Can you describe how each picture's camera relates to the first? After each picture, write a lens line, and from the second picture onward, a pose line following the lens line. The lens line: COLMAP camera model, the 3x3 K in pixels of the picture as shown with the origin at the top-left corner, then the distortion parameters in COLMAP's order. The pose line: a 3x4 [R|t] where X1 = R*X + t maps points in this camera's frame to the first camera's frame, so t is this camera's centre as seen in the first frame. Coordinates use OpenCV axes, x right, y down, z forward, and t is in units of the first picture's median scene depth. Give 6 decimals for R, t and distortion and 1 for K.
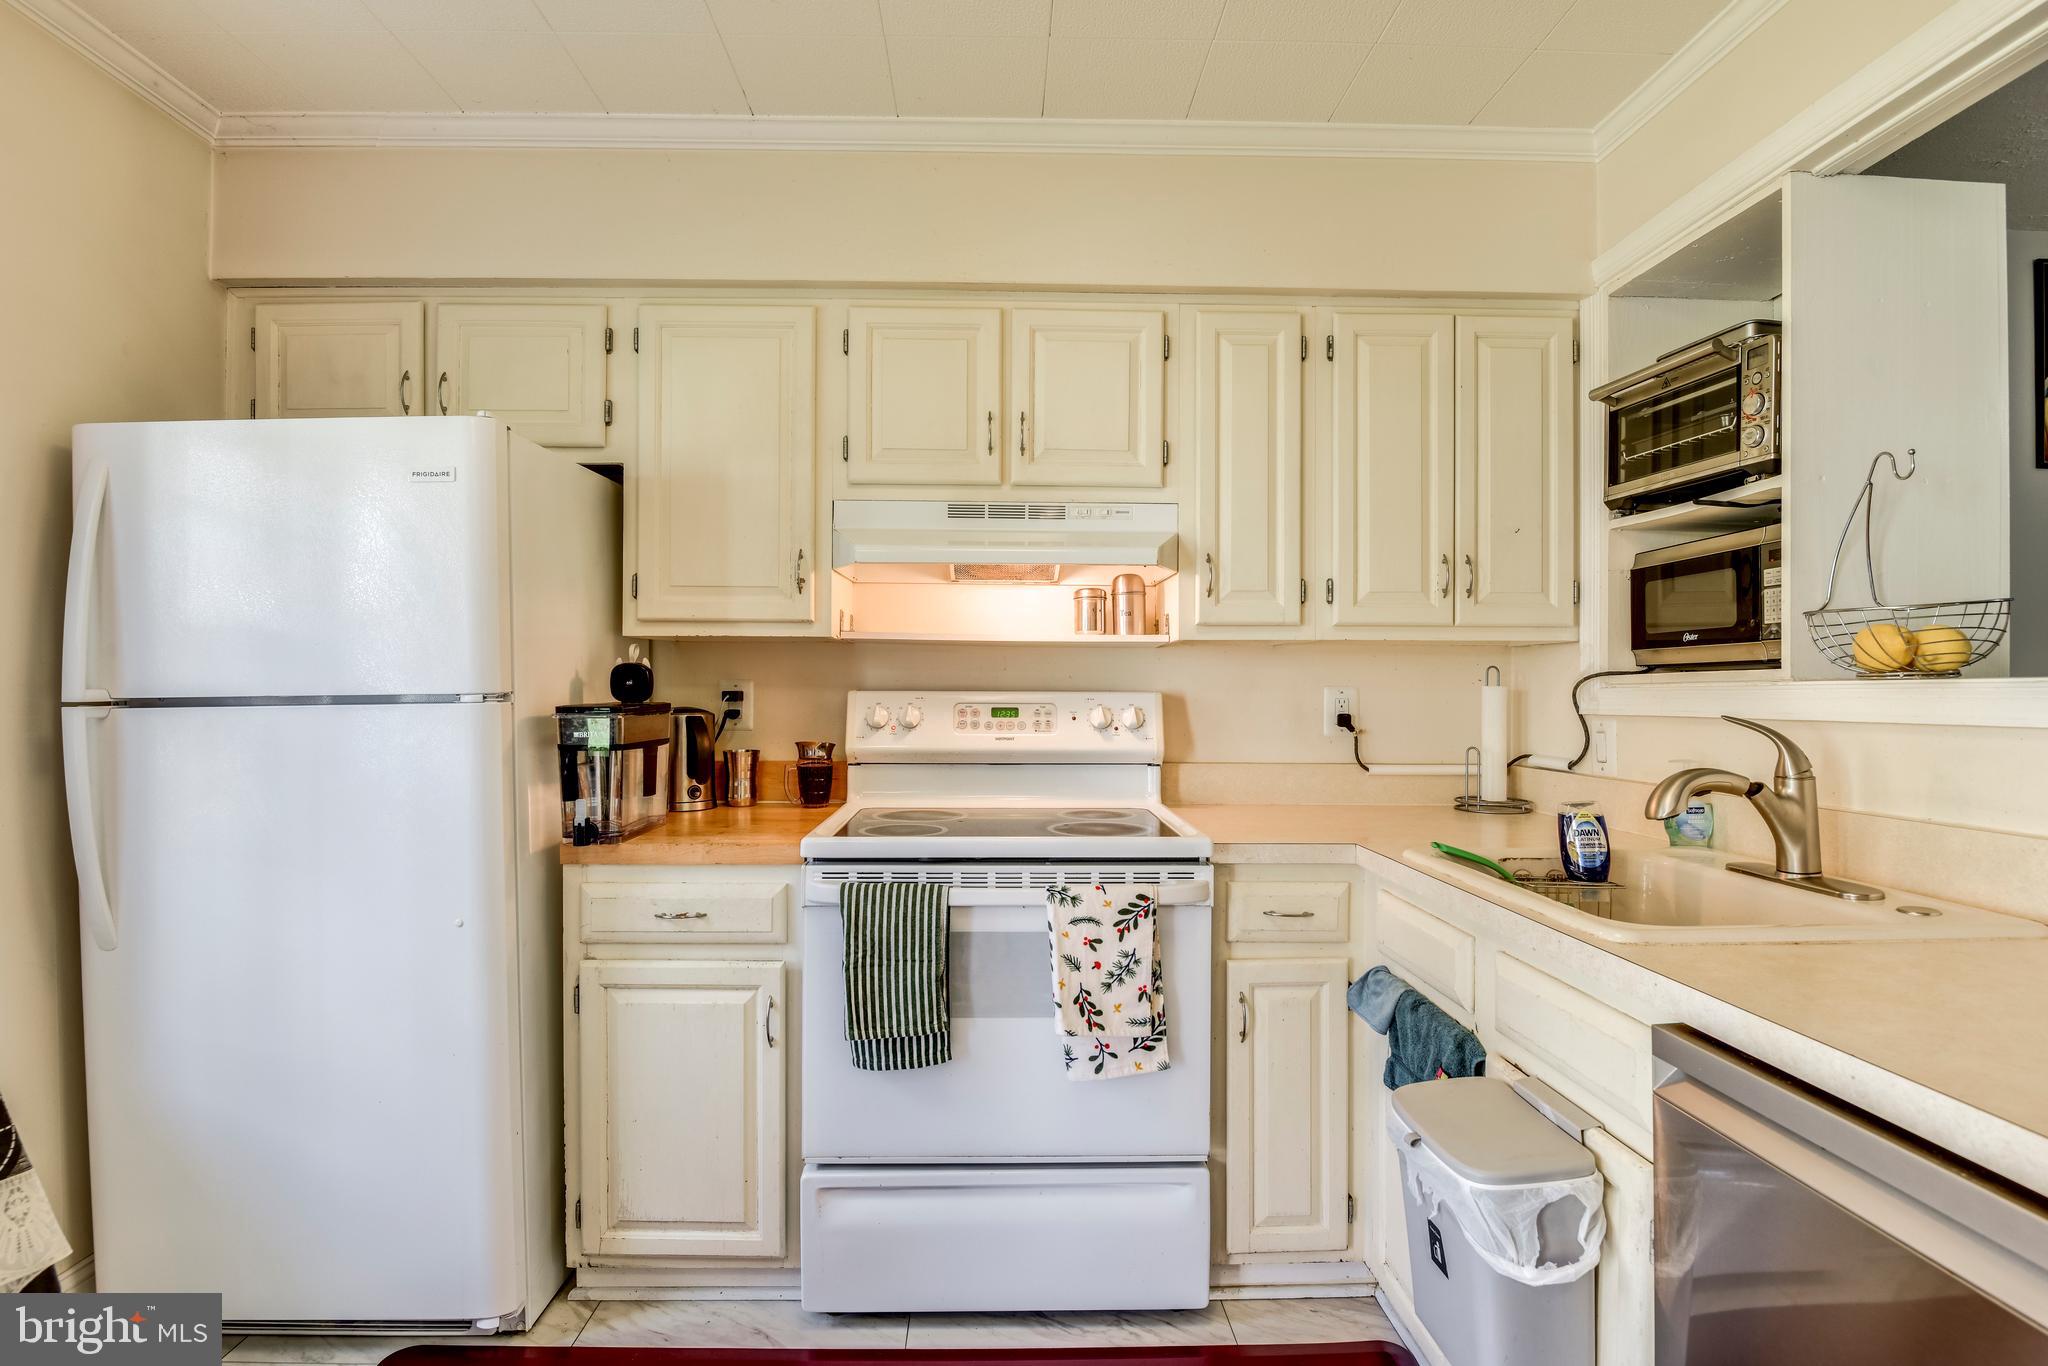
lens RADIAL K [[1011.5, 0, 1022.4], [0, 1011.5, 684.0], [0, 0, 1]] dist [-0.014220, -0.004233]
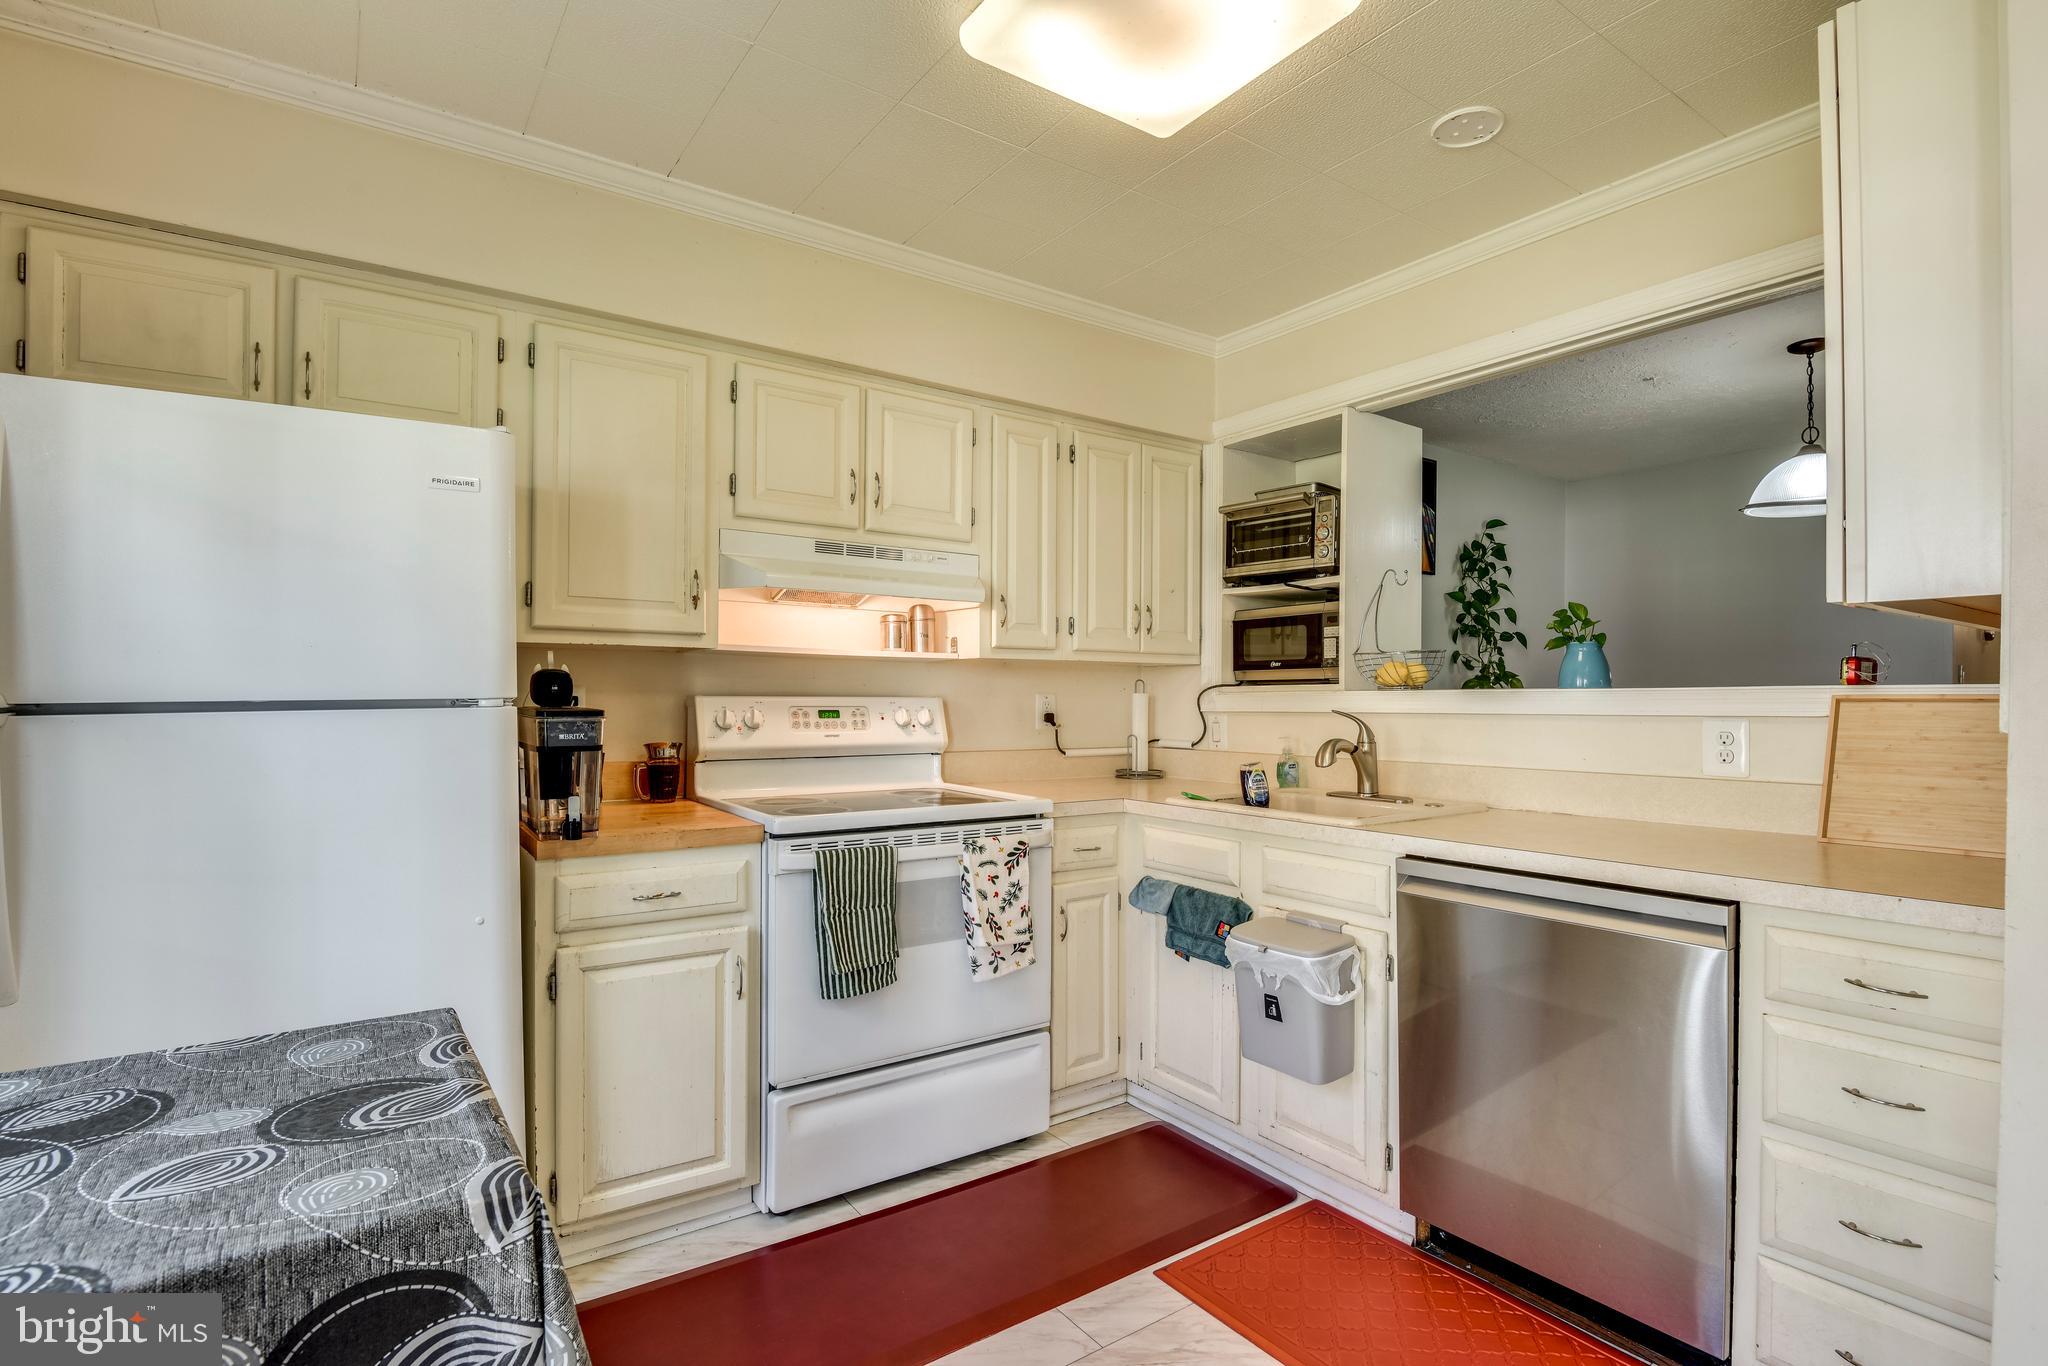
lens RADIAL K [[1011.5, 0, 1009.5], [0, 1011.5, 695.0], [0, 0, 1]] dist [-0.014220, -0.004233]
pose [[0.830863, 0.001205, 0.556476, -0.629457], [-0.003311, 0.999991, 0.002779, 0.001538], [-0.556468, -0.004151, 0.830859, -0.146425]]
